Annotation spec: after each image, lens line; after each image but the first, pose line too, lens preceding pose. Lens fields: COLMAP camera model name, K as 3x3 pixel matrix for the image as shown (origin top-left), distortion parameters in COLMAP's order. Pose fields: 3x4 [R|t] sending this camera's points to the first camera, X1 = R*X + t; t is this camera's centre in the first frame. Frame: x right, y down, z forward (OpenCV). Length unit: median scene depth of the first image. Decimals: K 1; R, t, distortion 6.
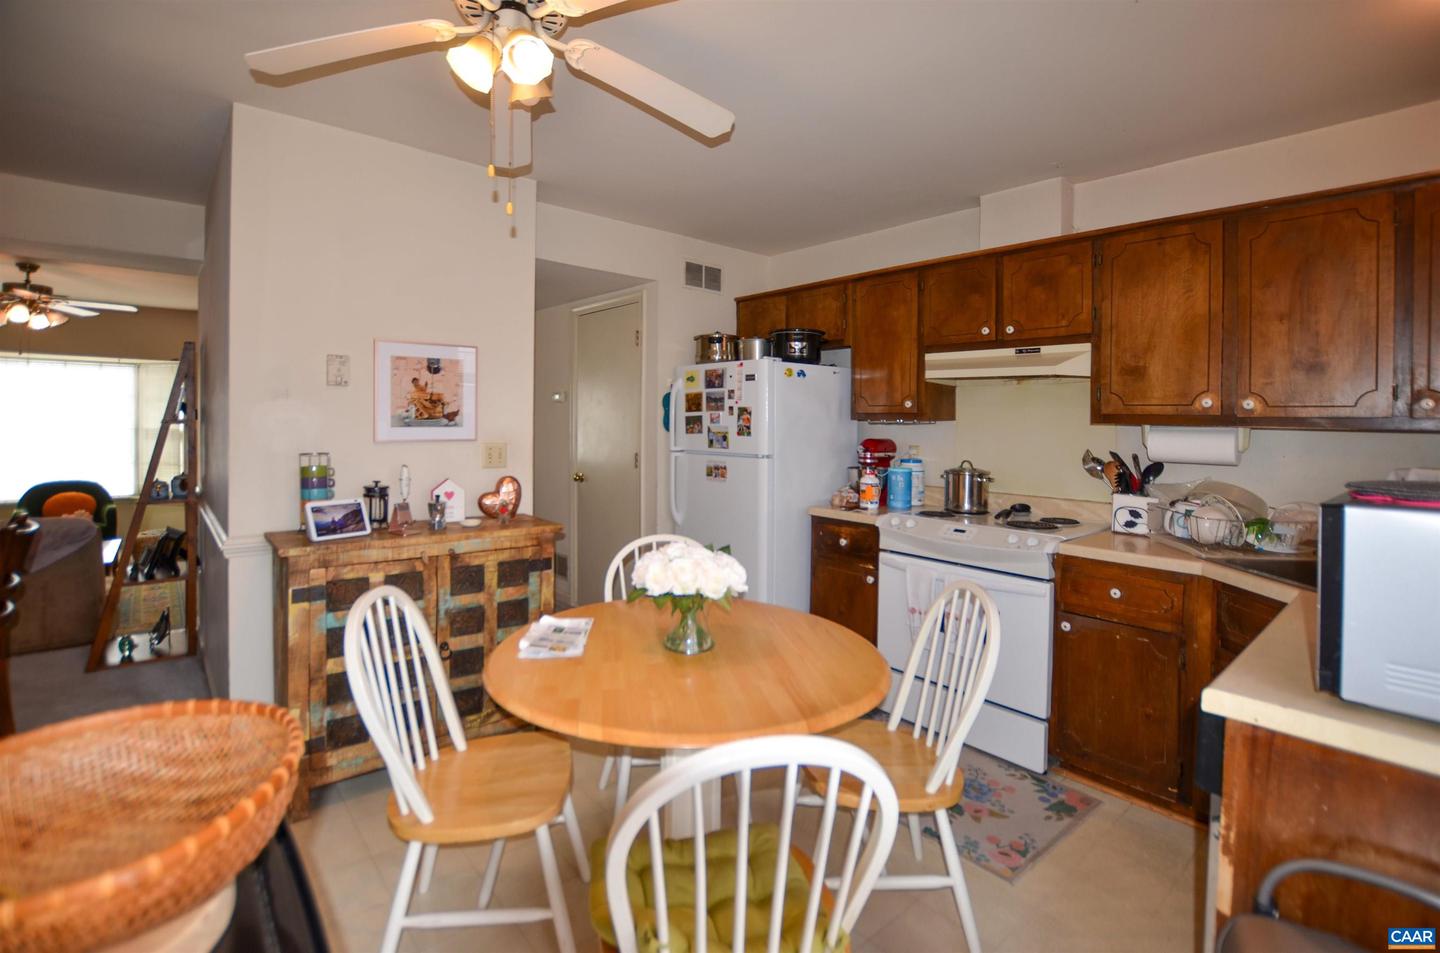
lens RADIAL K [[668.0, 0, 740.0], [0, 668.0, 427.7], [0, 0, 1]] dist [-0.025566, 0.002146]
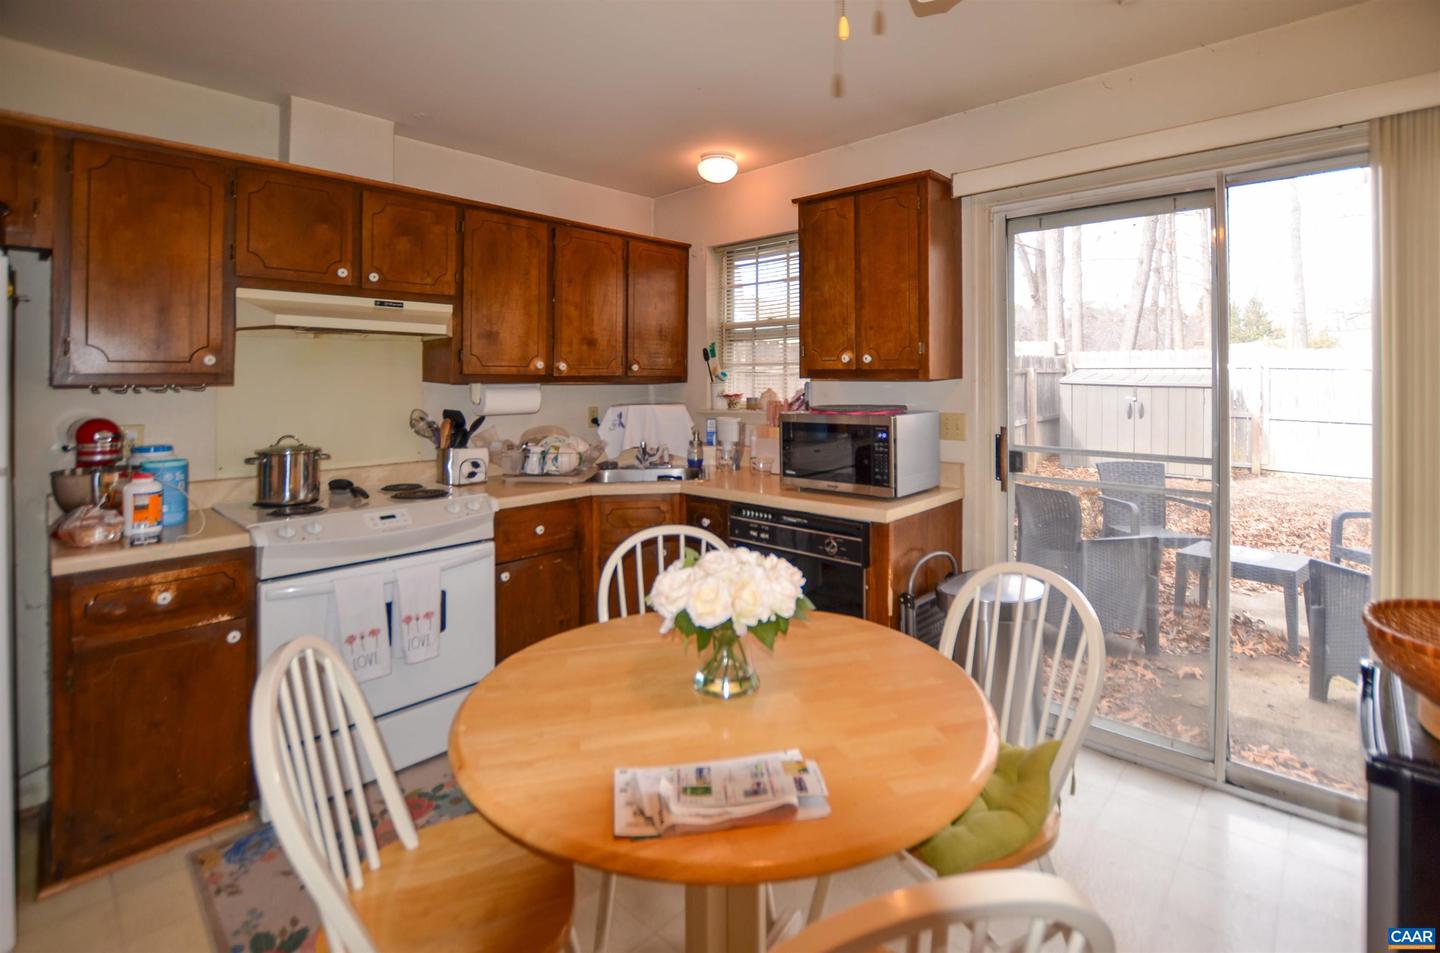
lens RADIAL K [[668.0, 0, 727.9], [0, 668.0, 366.9], [0, 0, 1]] dist [-0.025566, 0.002146]
pose [[-0.079501, 0.002332, 0.996832, -0.446875], [0.017562, 0.999845, -0.000938, -0.019543], [-0.996680, 0.017432, -0.079530, 0.551320]]
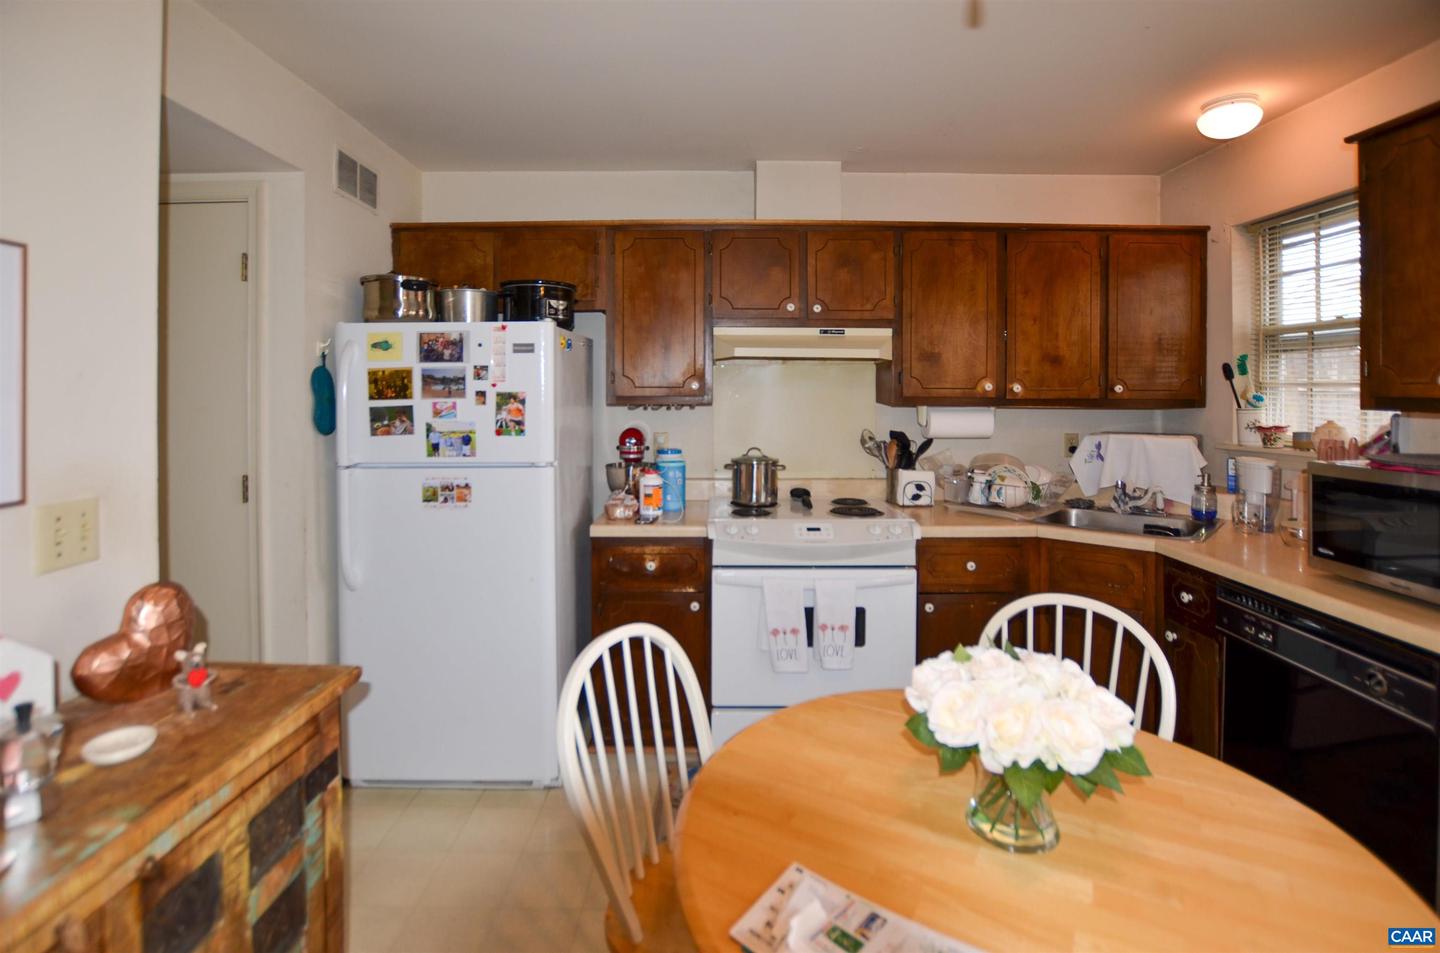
lens RADIAL K [[668.0, 0, 731.6], [0, 668.0, 384.8], [0, 0, 1]] dist [-0.025566, 0.002146]
pose [[0.666440, -0.009075, 0.745503, -0.354717], [0.017949, 0.999831, -0.003874, -0.033030], [-0.745342, 0.015963, 0.666491, 0.410404]]
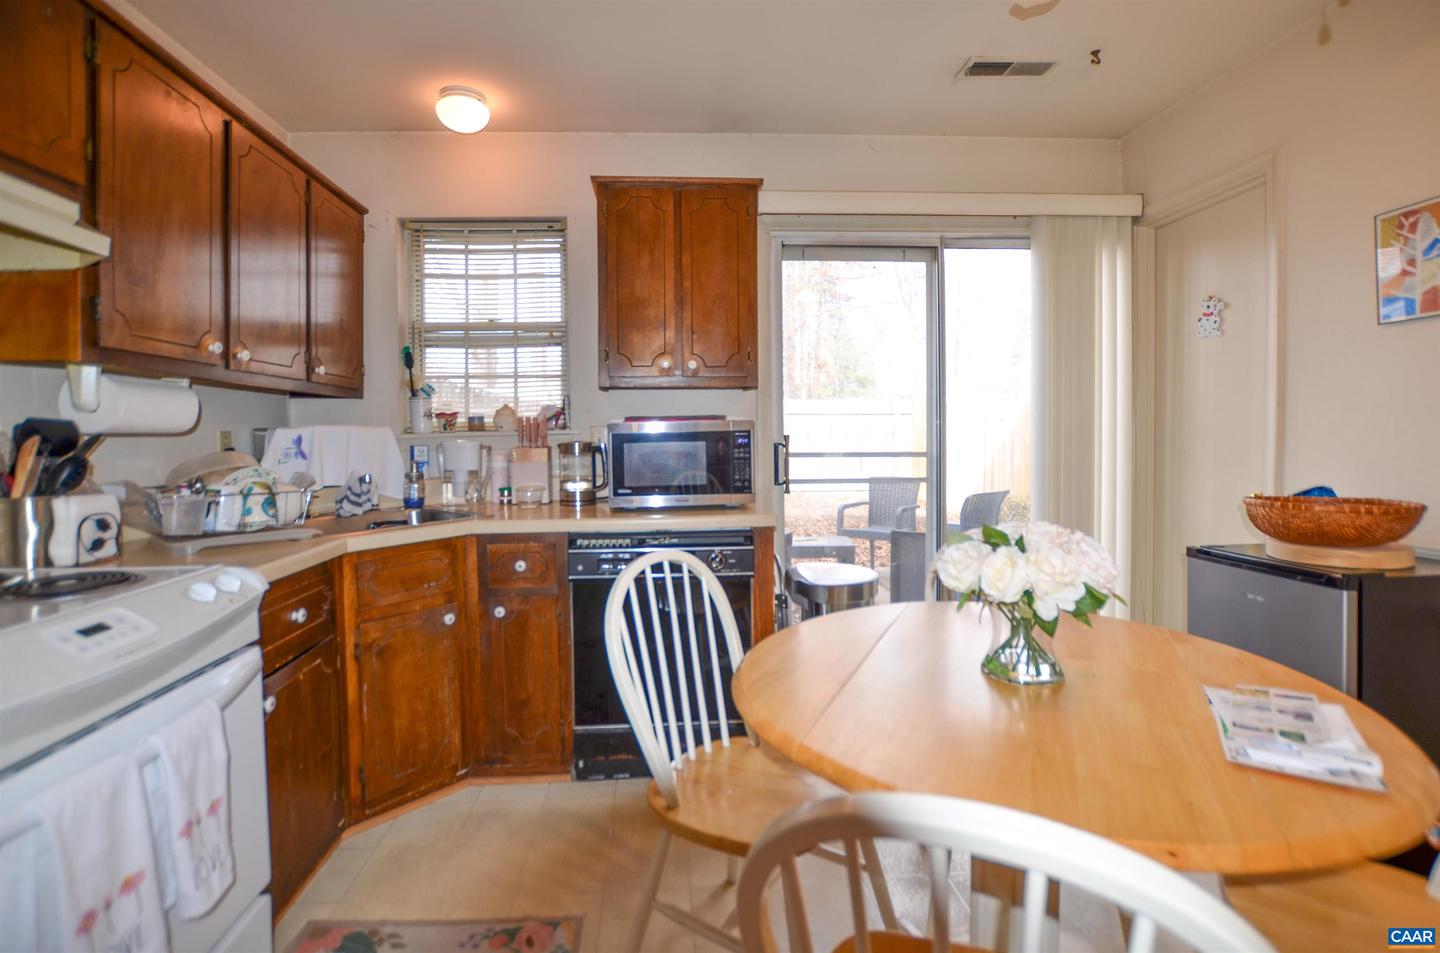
lens RADIAL K [[668.0, 0, 698.8], [0, 668.0, 436.6], [0, 0, 1]] dist [-0.025566, 0.002146]
pose [[-0.770022, -0.009556, 0.637946, -0.134921], [0.009865, 0.999590, 0.026881, 0.036413], [-0.637941, 0.026993, -0.769612, 0.914393]]
